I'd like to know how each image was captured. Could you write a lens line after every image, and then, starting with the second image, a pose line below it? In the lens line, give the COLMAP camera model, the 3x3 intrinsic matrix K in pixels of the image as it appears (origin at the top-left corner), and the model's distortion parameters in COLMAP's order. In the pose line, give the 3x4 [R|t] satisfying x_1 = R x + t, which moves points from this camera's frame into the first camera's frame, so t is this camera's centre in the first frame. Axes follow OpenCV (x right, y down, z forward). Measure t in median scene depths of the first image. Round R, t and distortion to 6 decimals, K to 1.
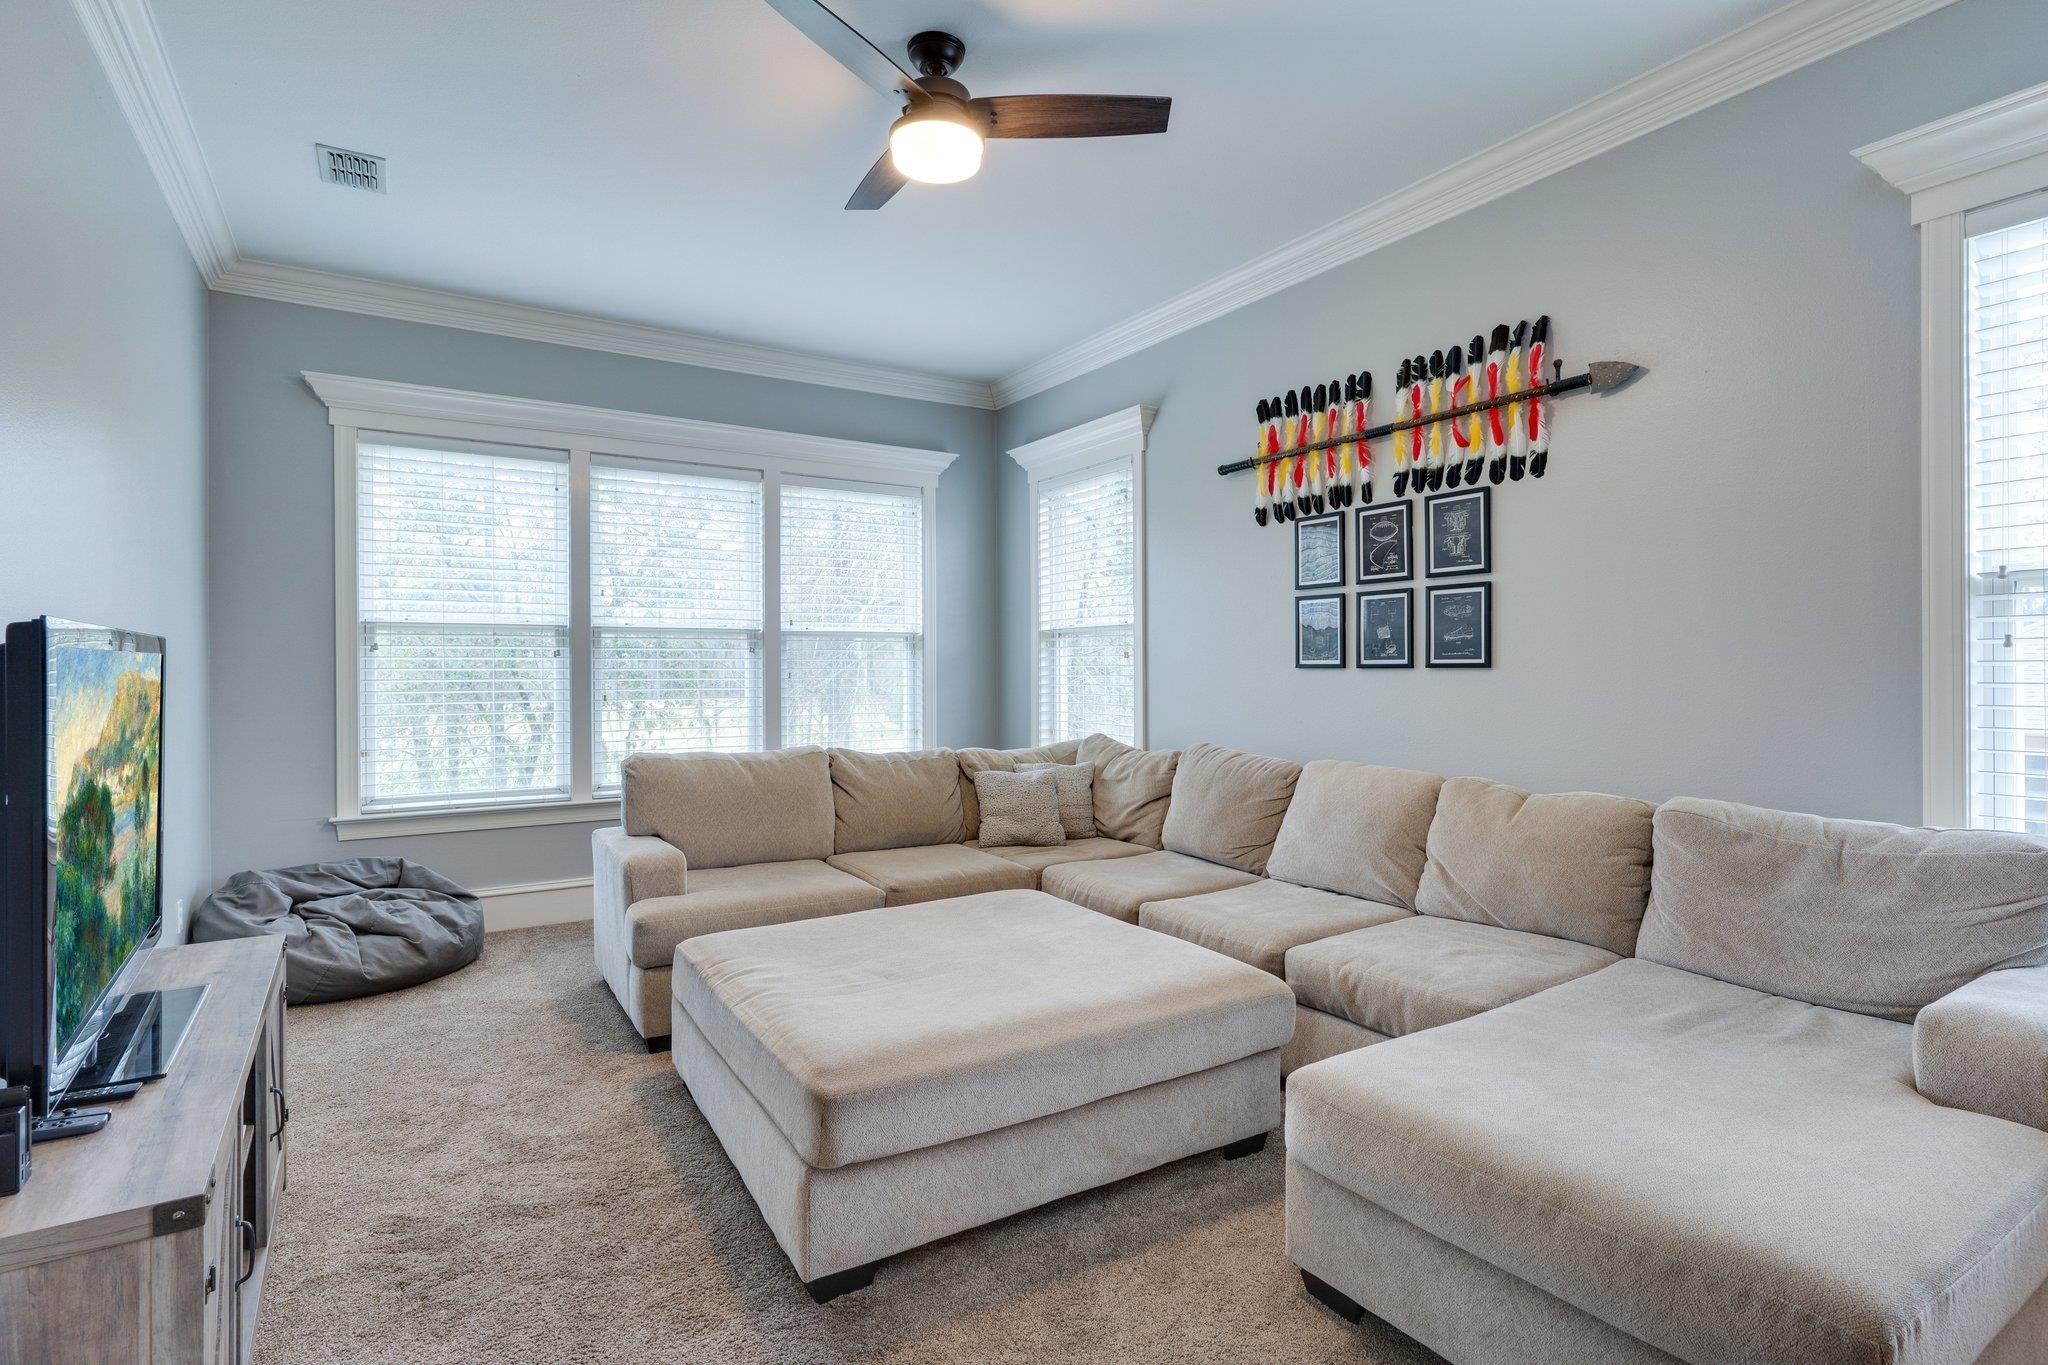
lens RADIAL K [[988.6, 0, 1012.5], [0, 988.6, 672.2], [0, 0, 1]] dist [0.021409, 0.000253]
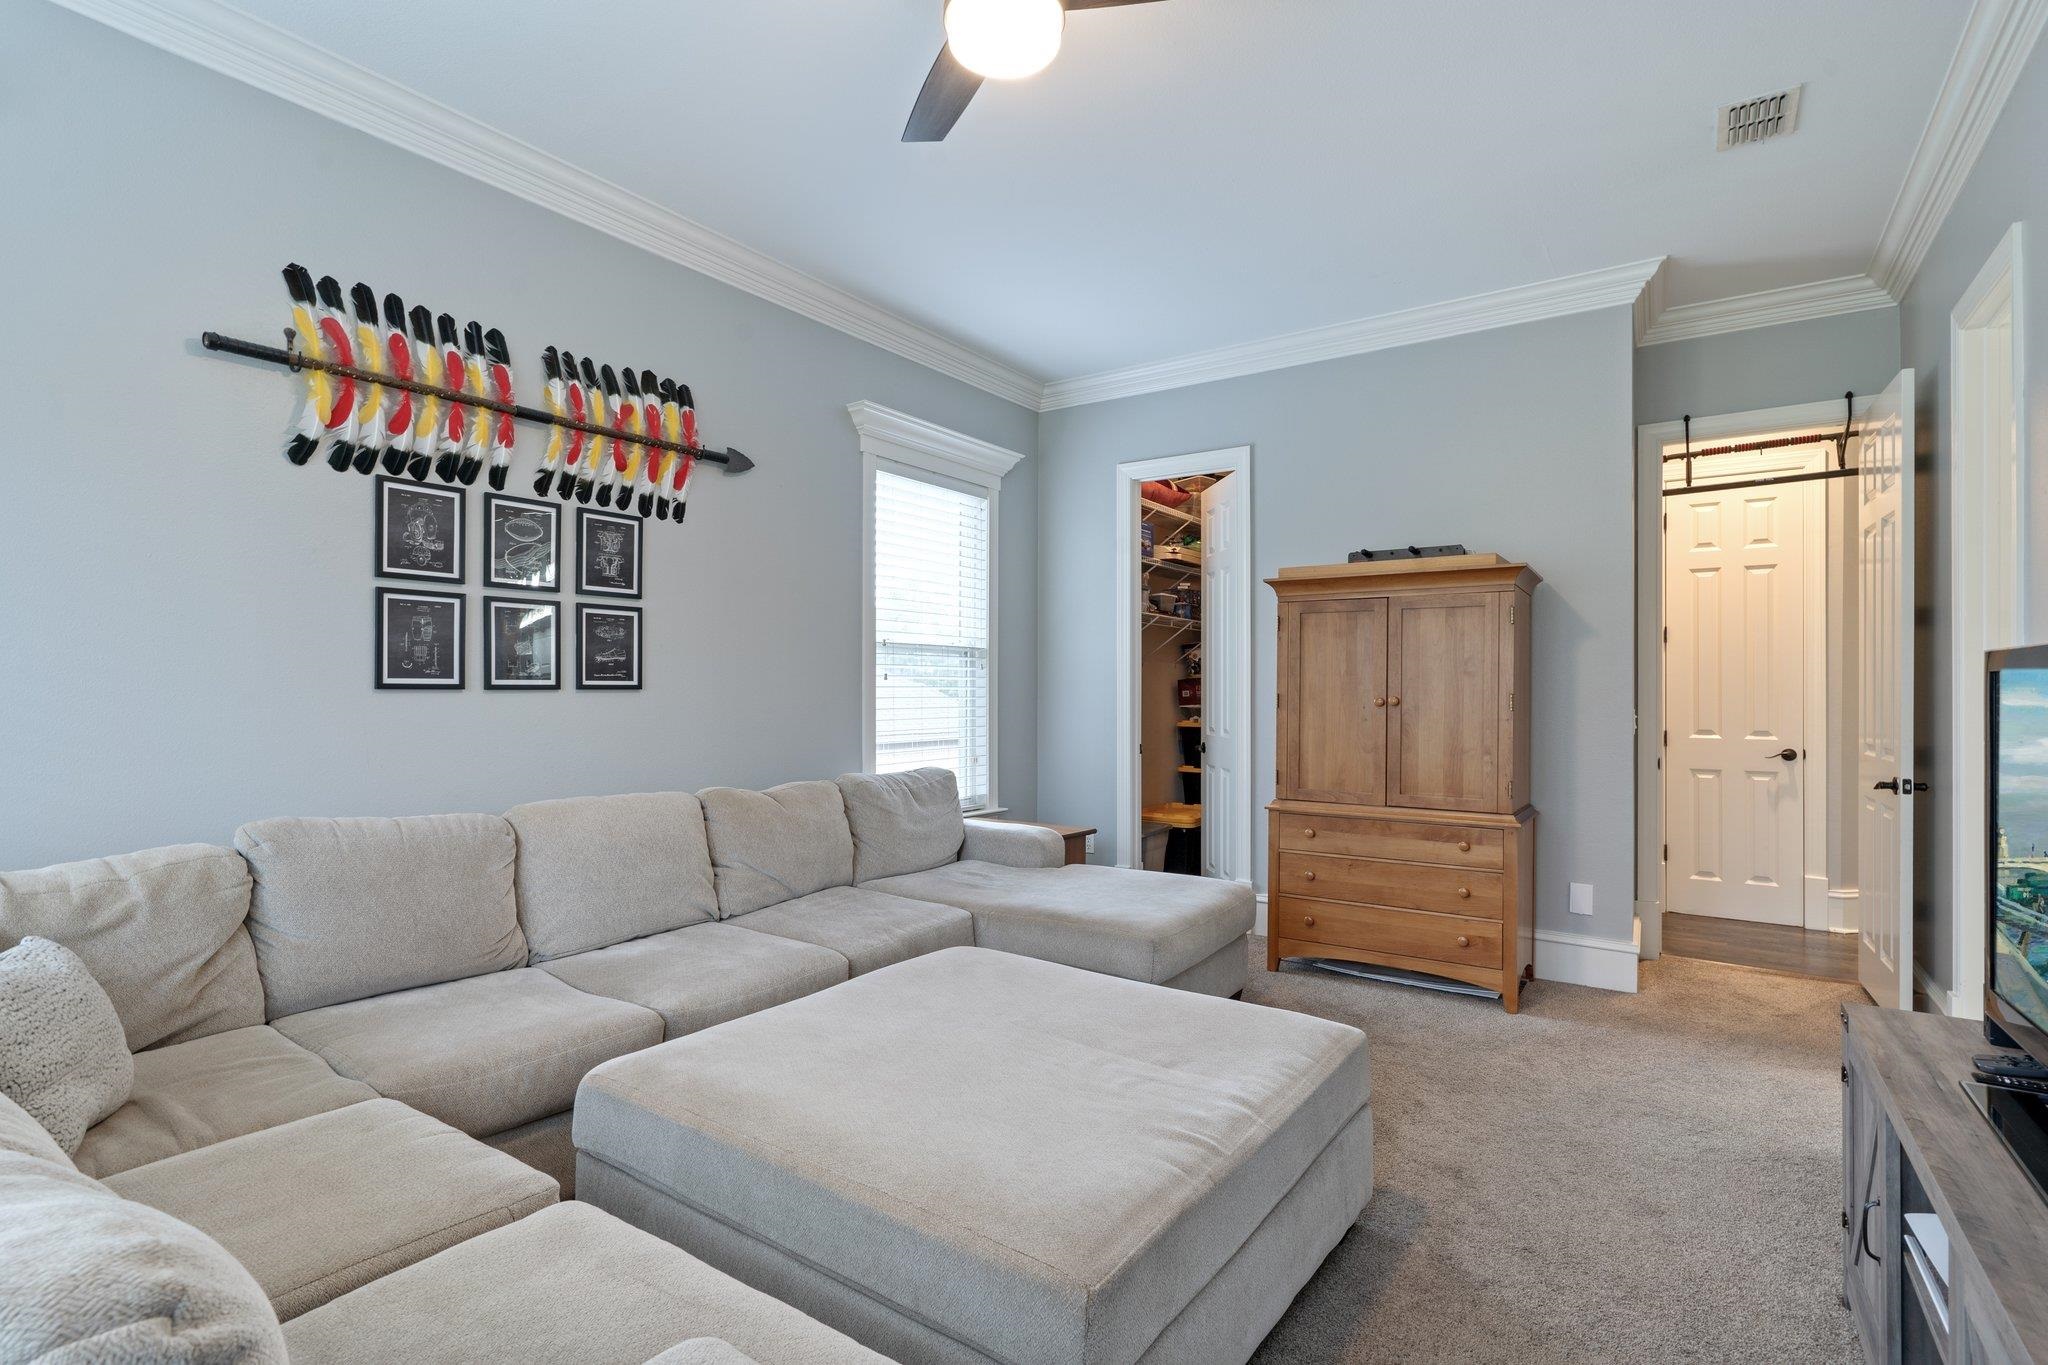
lens RADIAL K [[988.6, 0, 1028.0], [0, 988.6, 689.5], [0, 0, 1]] dist [0.021409, 0.000253]
pose [[-0.395975, 0.004797, 0.918249, -0.614320], [0.009120, 0.999958, -0.001291, 0.000711], [-0.918216, 0.007864, -0.396002, 0.985645]]
